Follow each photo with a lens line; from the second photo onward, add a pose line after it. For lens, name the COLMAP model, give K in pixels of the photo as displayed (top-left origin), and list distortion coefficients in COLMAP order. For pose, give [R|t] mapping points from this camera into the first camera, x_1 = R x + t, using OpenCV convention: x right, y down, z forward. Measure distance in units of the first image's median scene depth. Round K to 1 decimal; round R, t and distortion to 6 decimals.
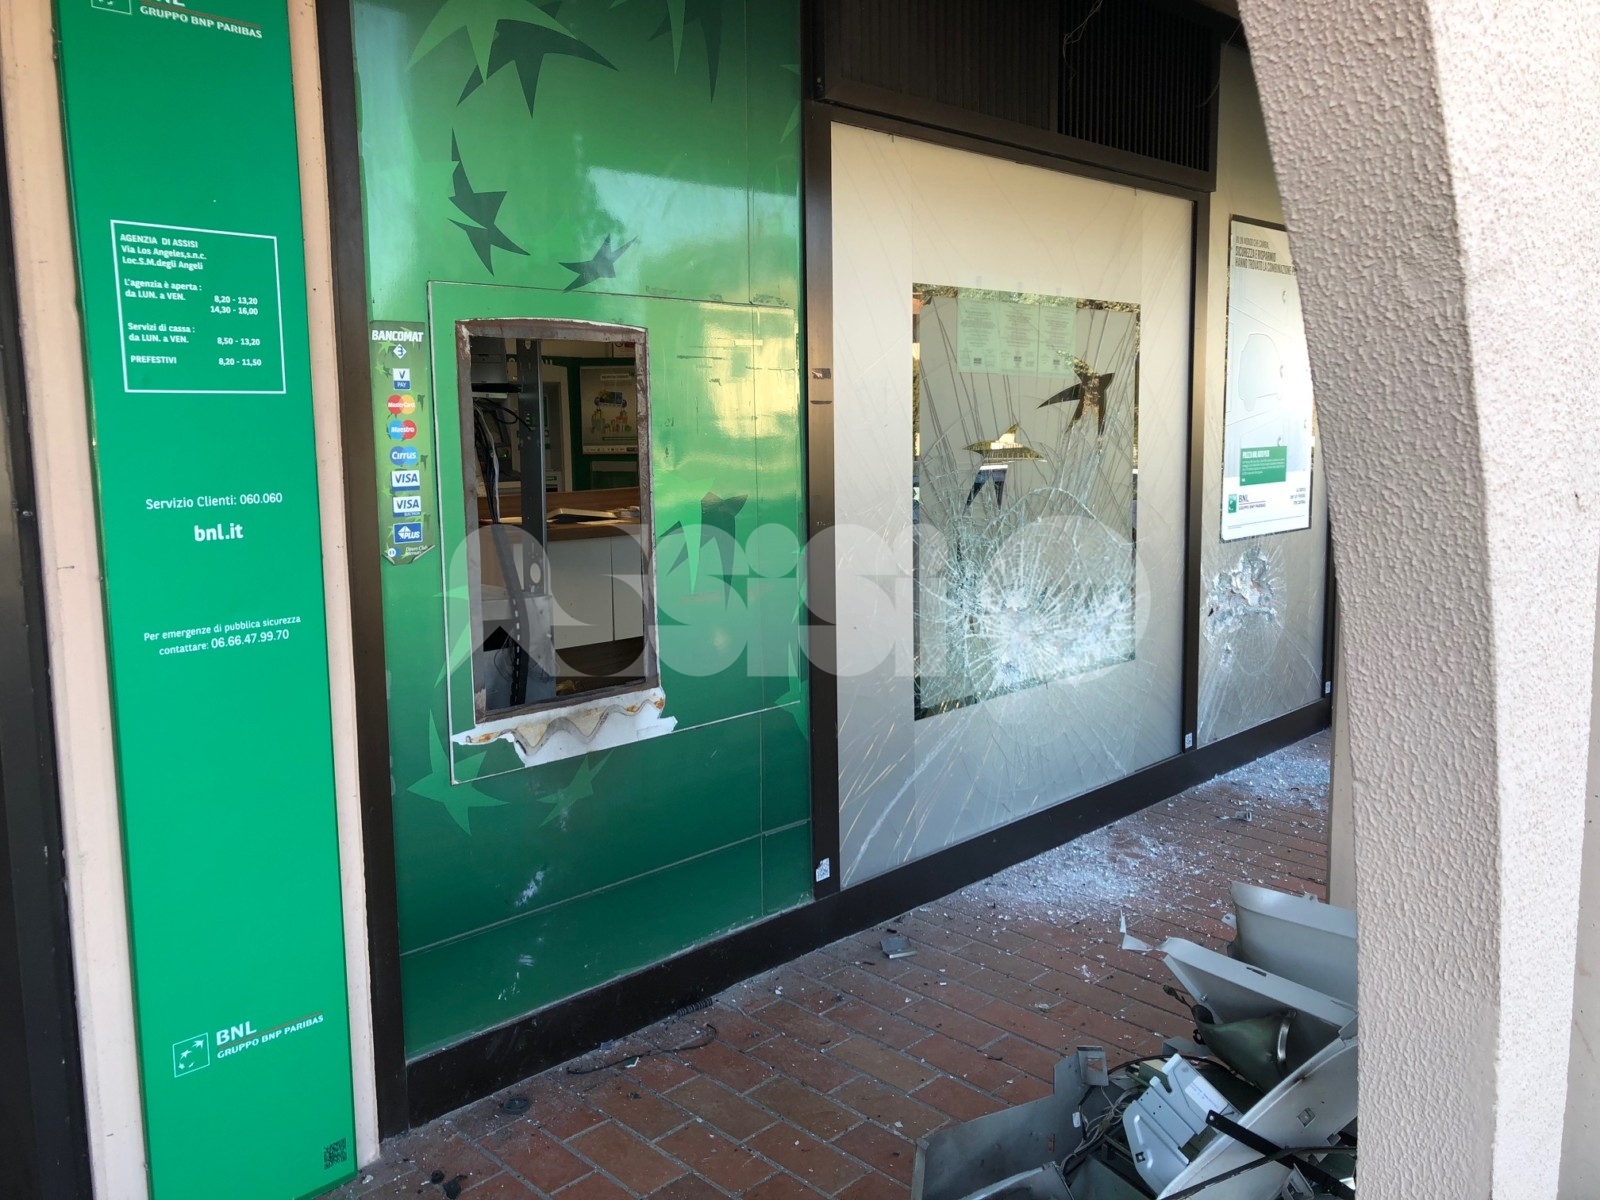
lens RADIAL K [[1304.3, 0, 786.0], [0, 1304.3, 575.7], [0, 0, 1]] dist [0.049308, -0.047659]
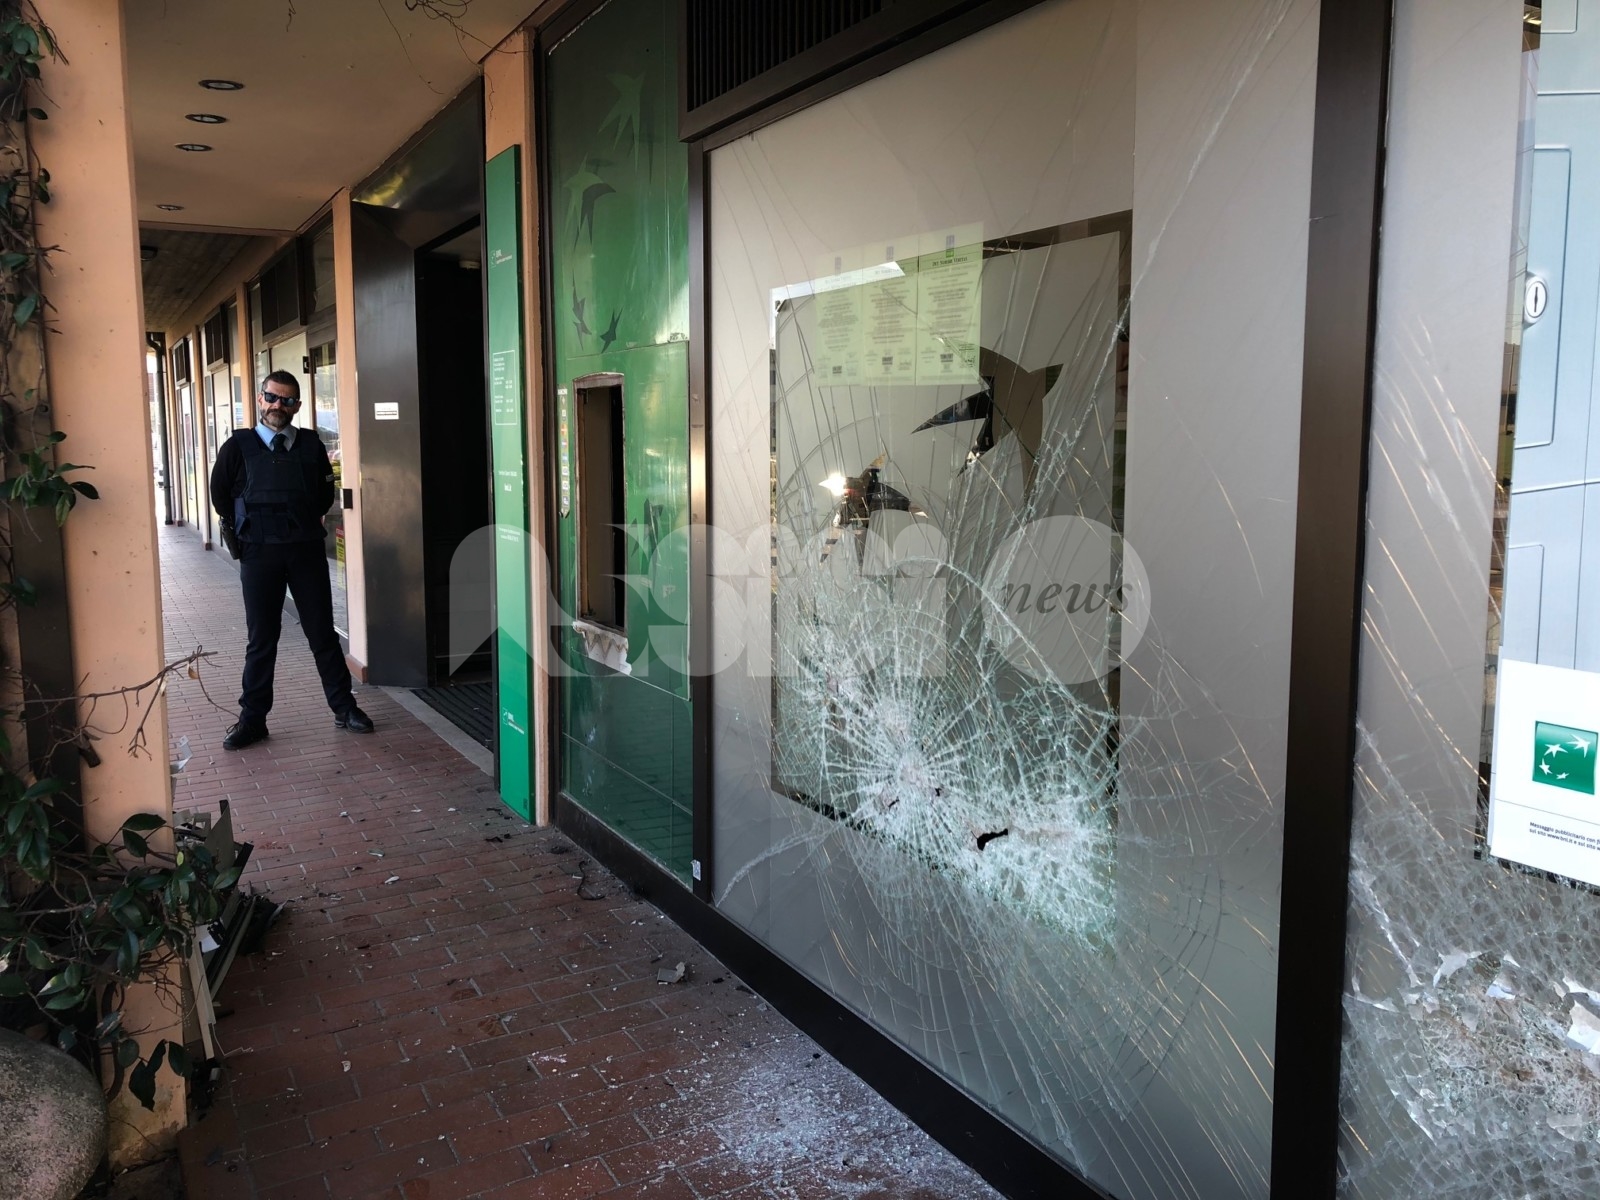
lens RADIAL K [[1304.3, 0, 795.0], [0, 1304.3, 582.4], [0, 0, 1]] dist [0.049308, -0.047659]
pose [[-0.294322, 0.116677, -0.948558, 1.183849], [-0.114128, 0.981126, 0.156095, -0.212434], [0.948868, 0.154199, -0.275451, 1.610439]]
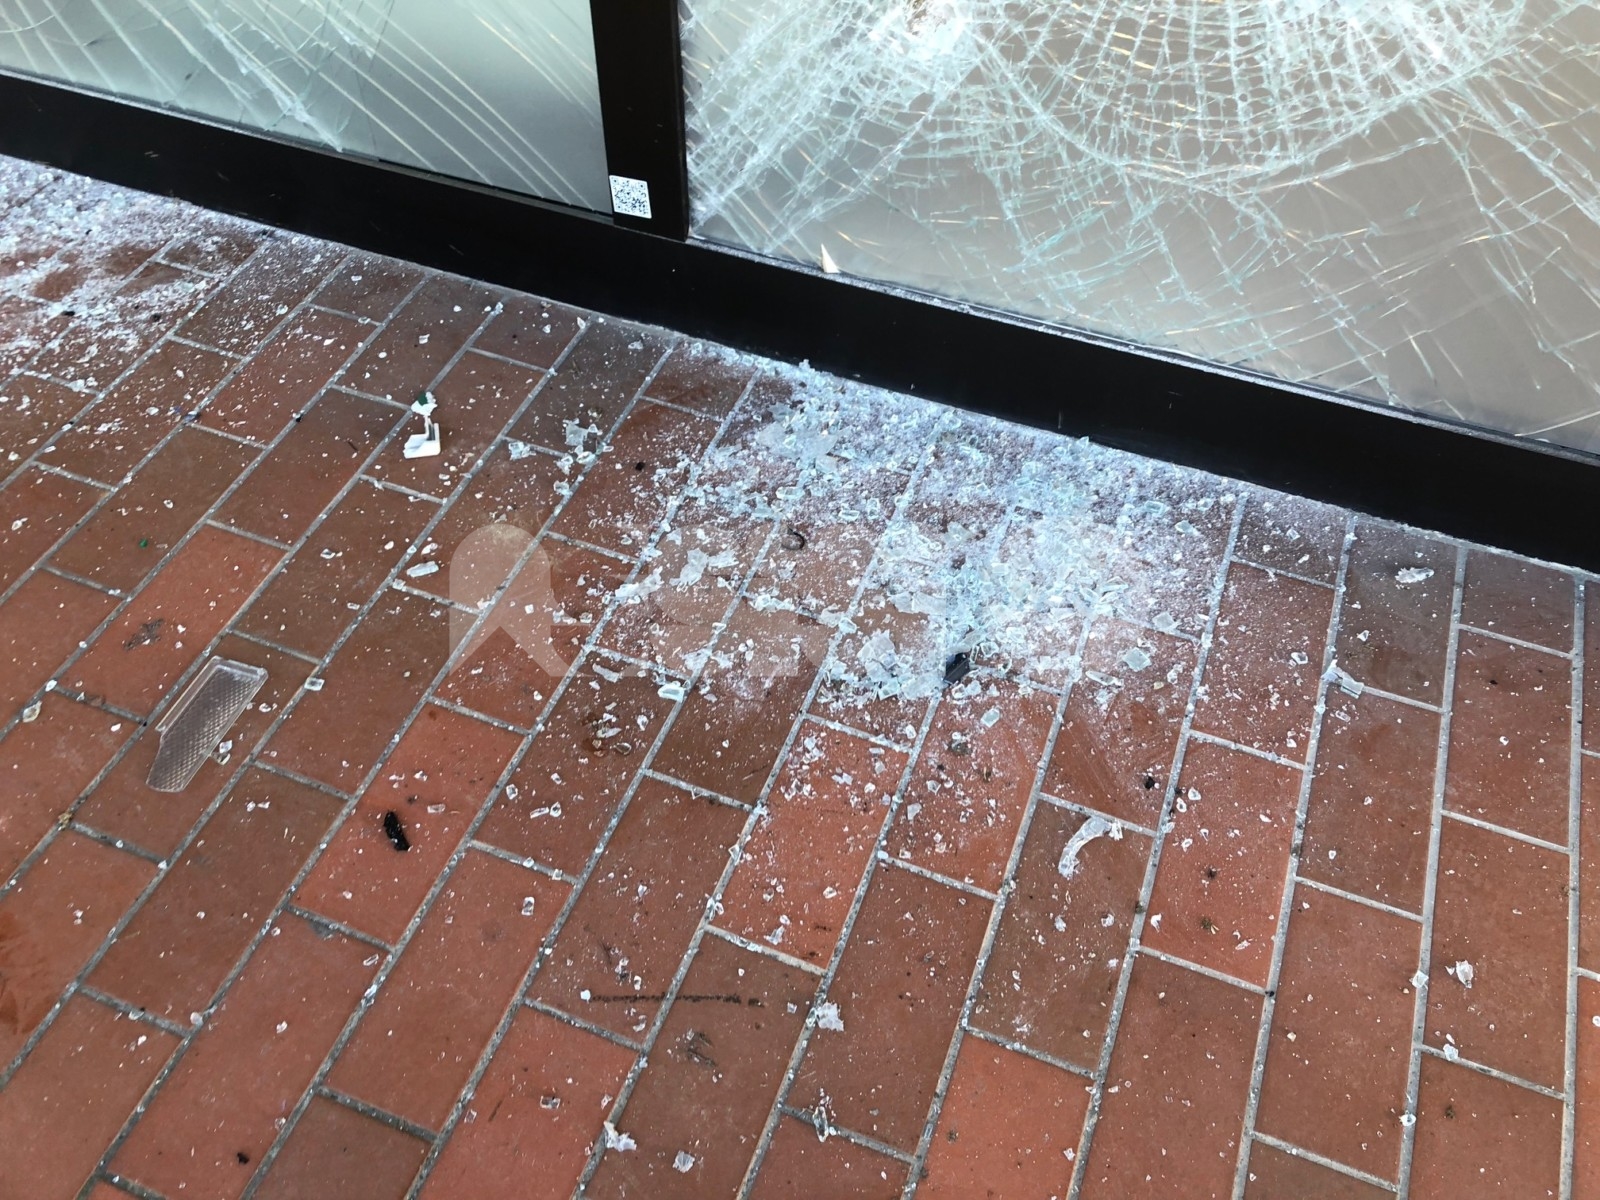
lens RADIAL K [[1304.3, 0, 816.0], [0, 1304.3, 573.1], [0, 0, 1]] dist [0.049308, -0.047659]
pose [[0.394710, 0.700703, -0.594323, 0.992025], [-0.136111, 0.684298, 0.716387, -0.079708], [0.908668, -0.201871, 0.365472, 1.552745]]
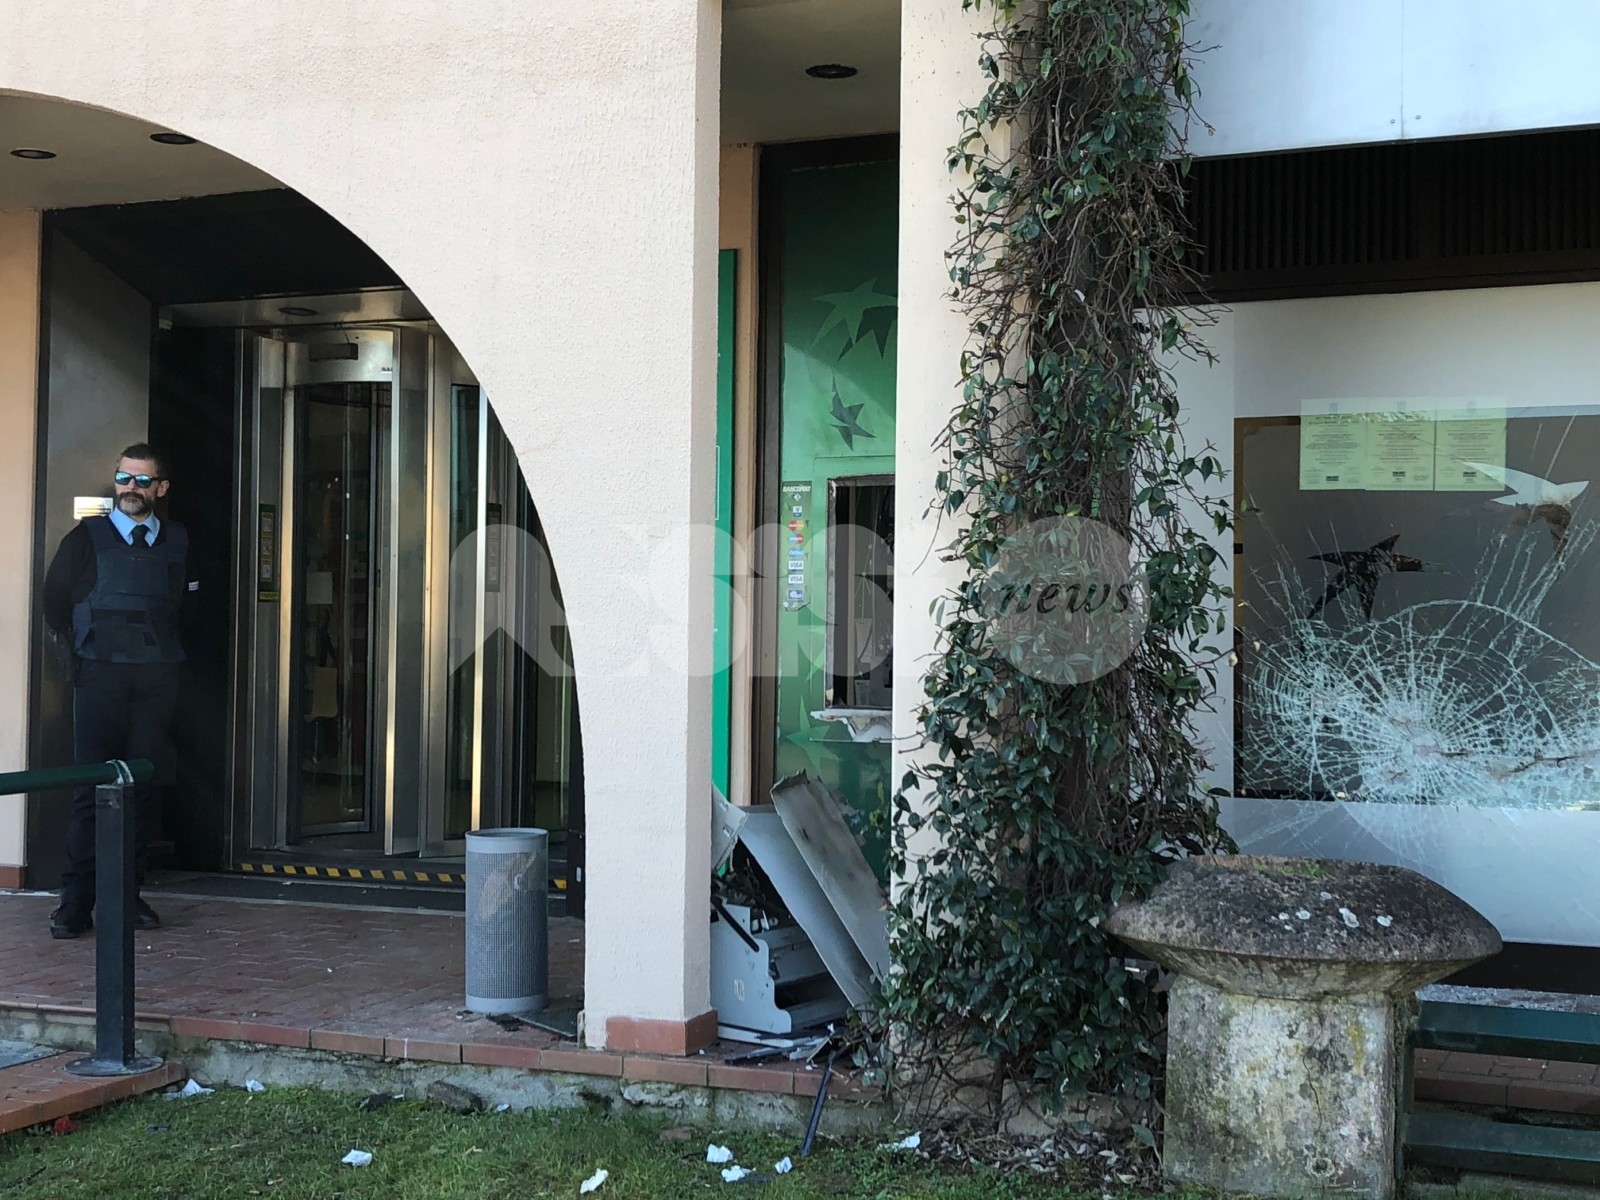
lens RADIAL K [[2195.7, 0, 797.8], [0, 2195.7, 597.9], [0, 0, 1]] dist [0.052281, 0.000000]
pose [[0.341366, -0.010015, -0.939877, 2.295427], [-0.133201, 0.989336, -0.058921, 0.134864], [0.930445, 0.145306, 0.336391, -0.021382]]
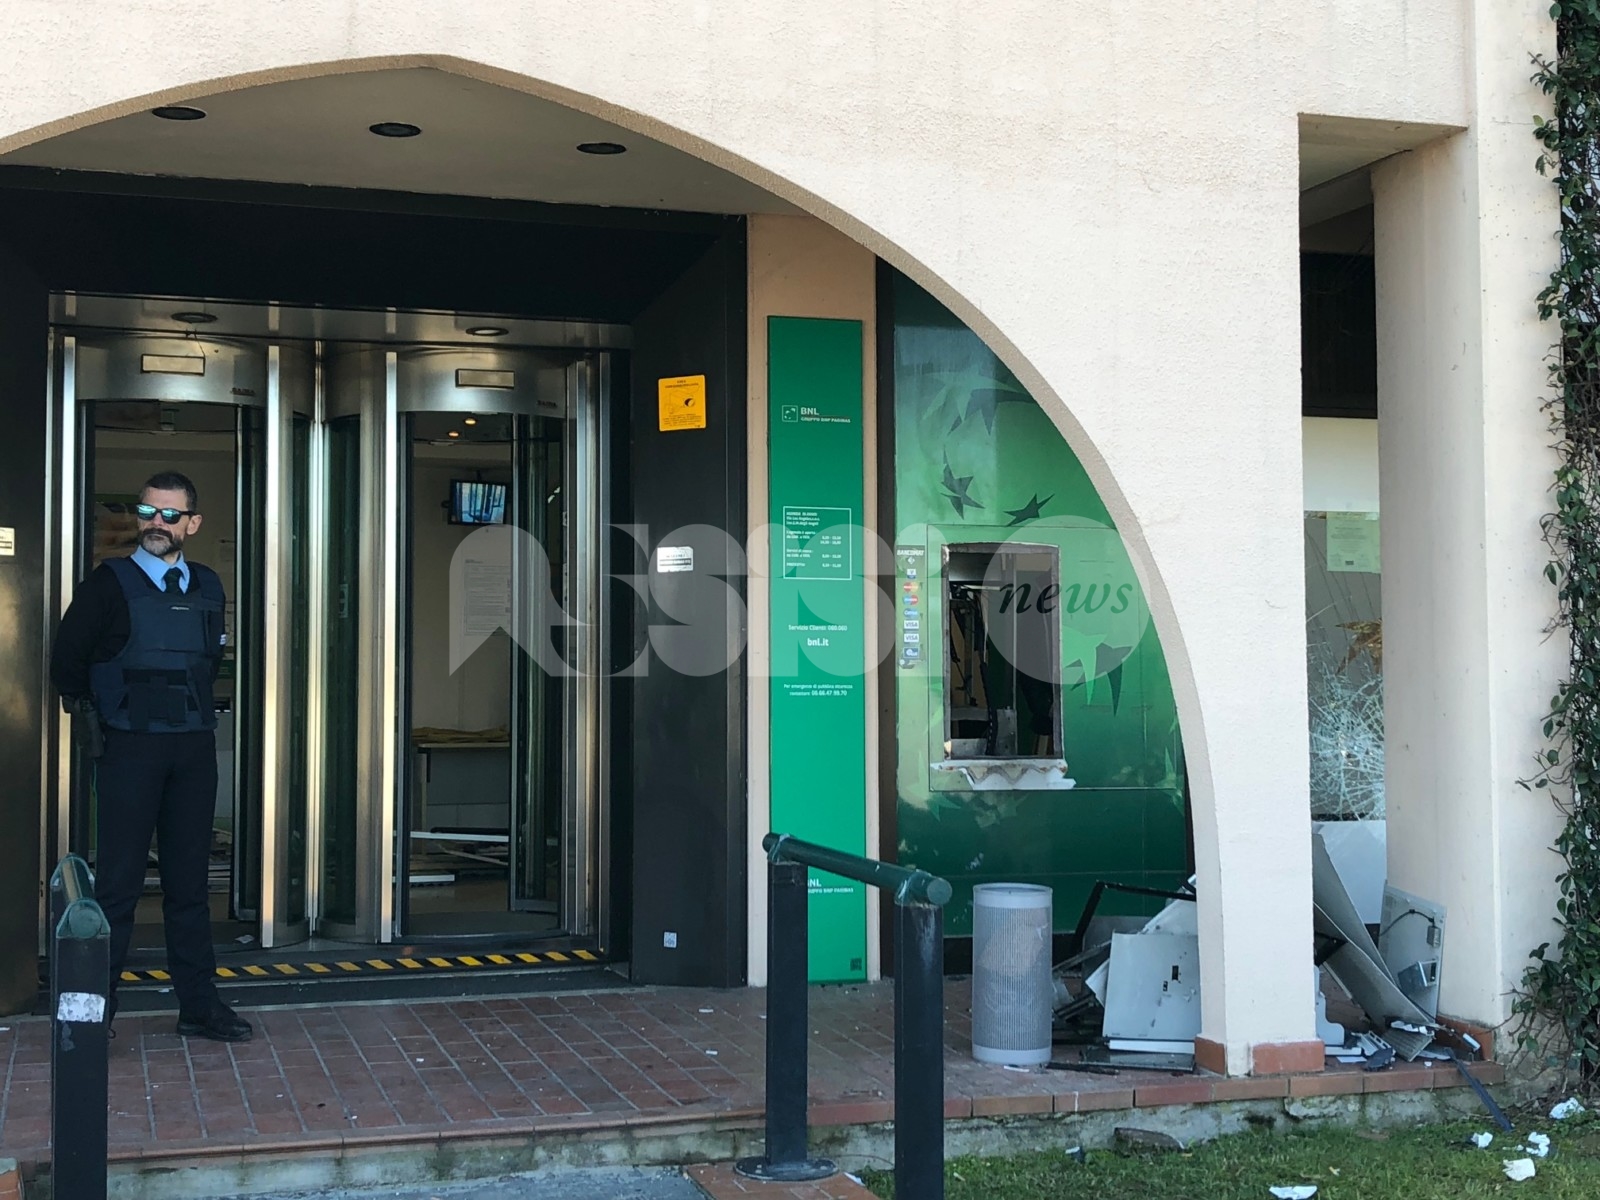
lens RADIAL K [[2195.7, 0, 790.8], [0, 2195.7, 590.9], [0, 0, 1]] dist [0.052281, 0.000000]
pose [[0.879680, -0.016576, -0.475277, 0.970050], [-0.065471, 0.985655, -0.155555, 0.347670], [0.471038, 0.167955, 0.865976, -1.684323]]
